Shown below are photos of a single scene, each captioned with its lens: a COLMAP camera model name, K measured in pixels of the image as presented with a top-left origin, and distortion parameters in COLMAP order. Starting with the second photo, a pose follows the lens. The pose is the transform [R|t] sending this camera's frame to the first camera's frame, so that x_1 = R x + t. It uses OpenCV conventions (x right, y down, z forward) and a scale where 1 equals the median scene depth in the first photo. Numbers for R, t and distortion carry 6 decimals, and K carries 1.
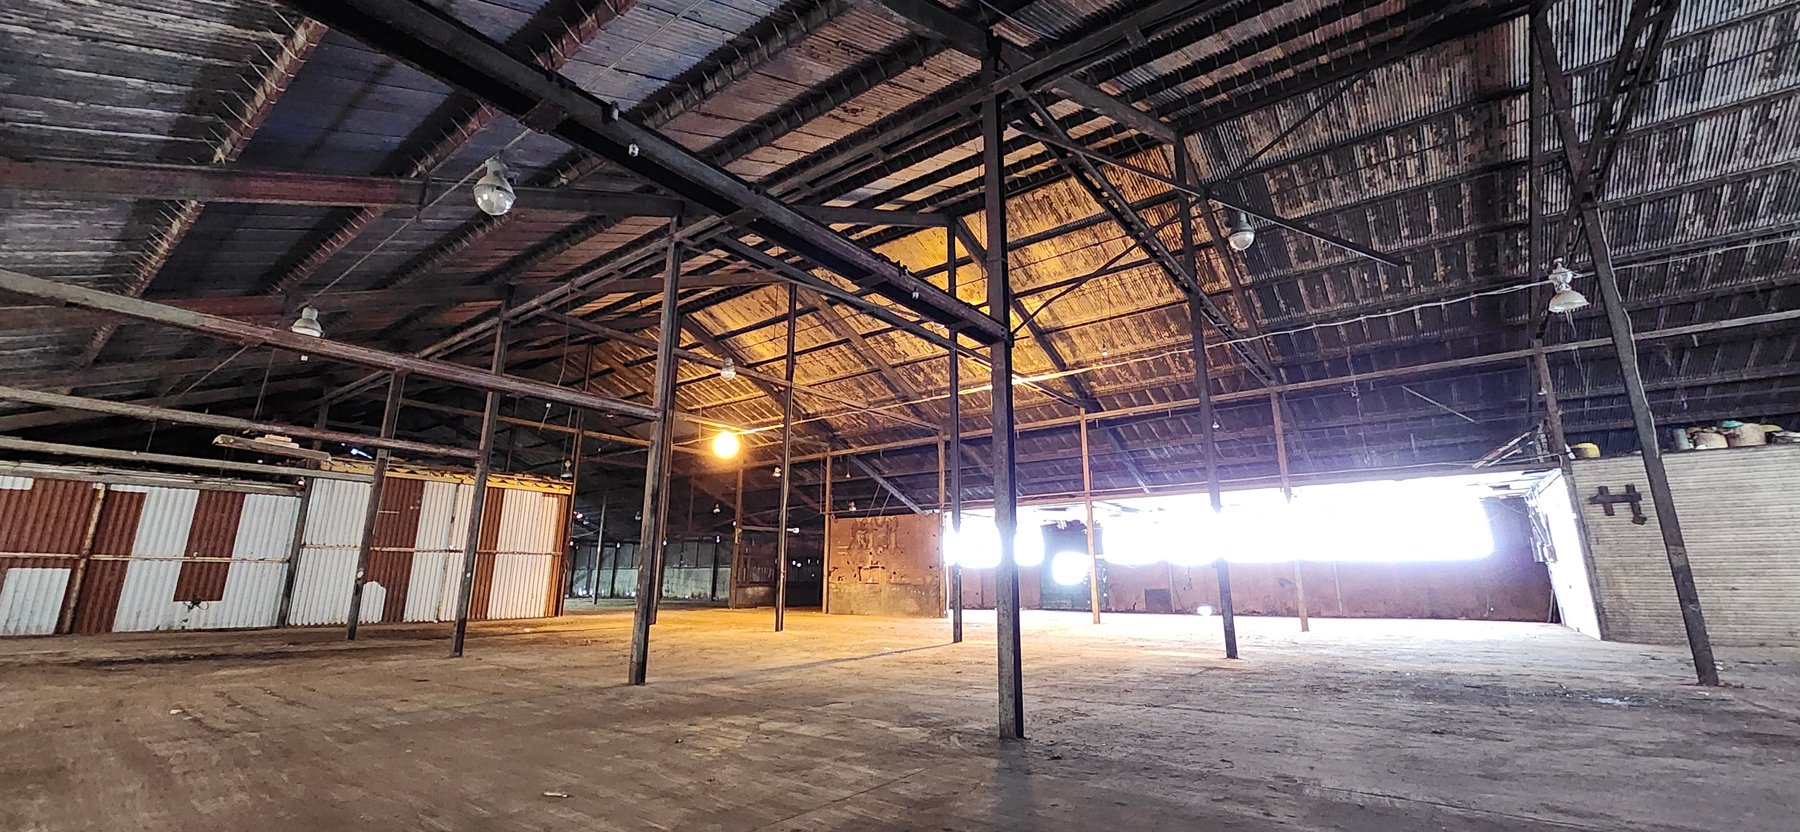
lens RADIAL K [[703.5, 0, 904.1], [0, 703.5, 408.3], [0, 0, 1]] dist [0.000625, 0.000145]
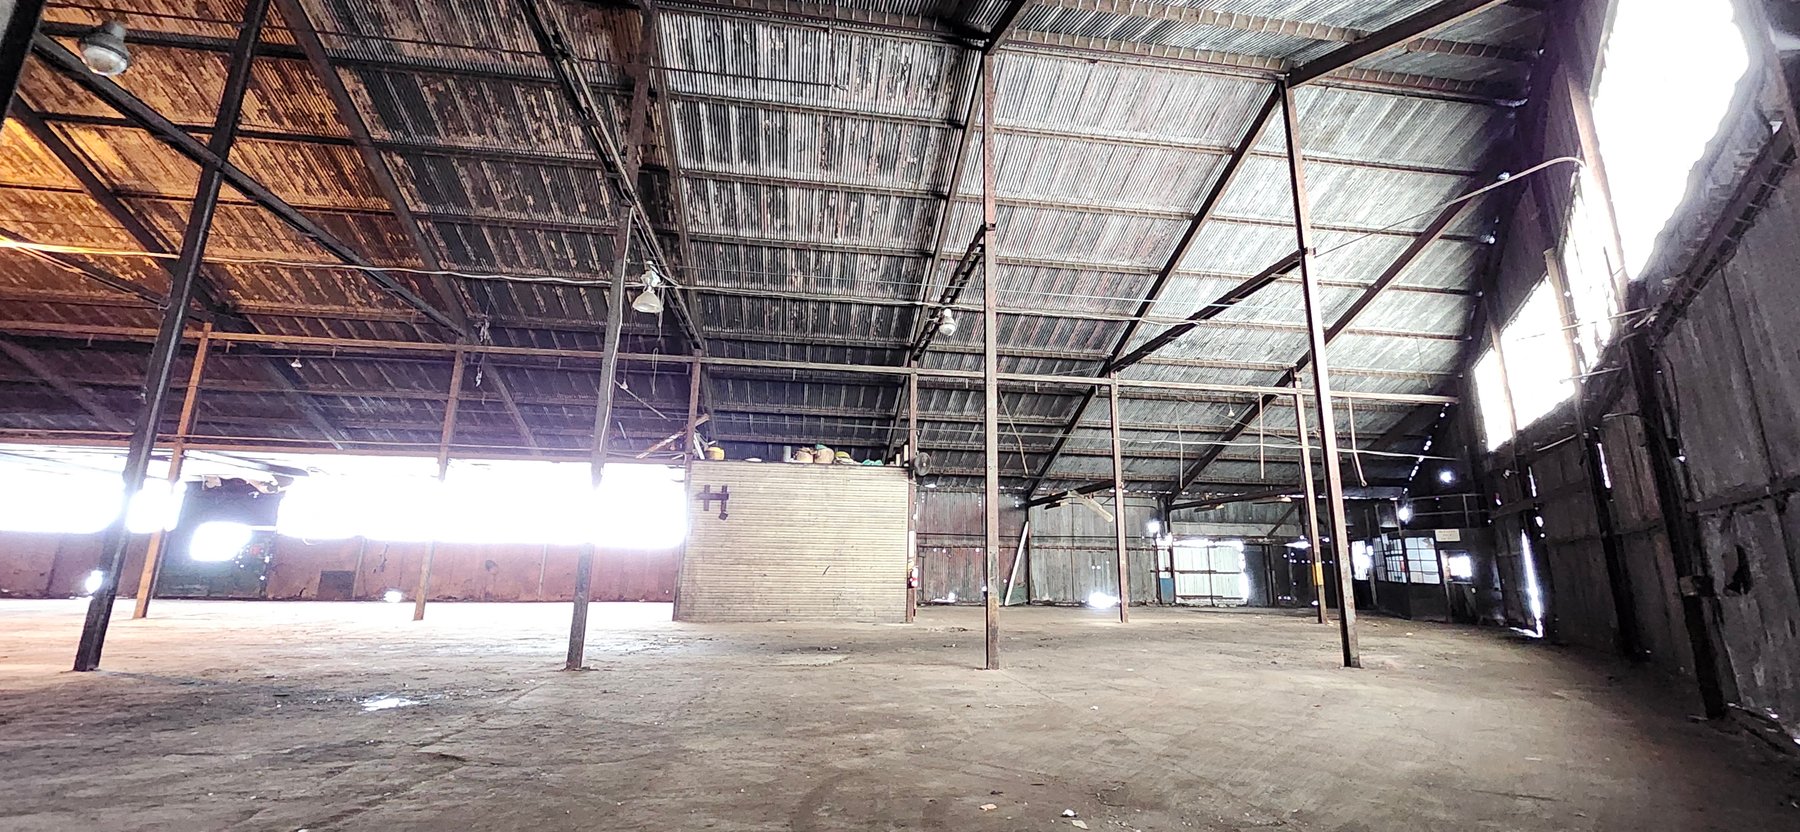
lens RADIAL K [[703.5, 0, 904.1], [0, 703.5, 408.3], [0, 0, 1]] dist [0.000625, 0.000145]
pose [[0.707048, 0.164440, 0.687781, 0.330473], [-0.183537, 0.981932, -0.046089, -0.013356], [-0.682933, -0.093647, 0.724453, -0.021635]]
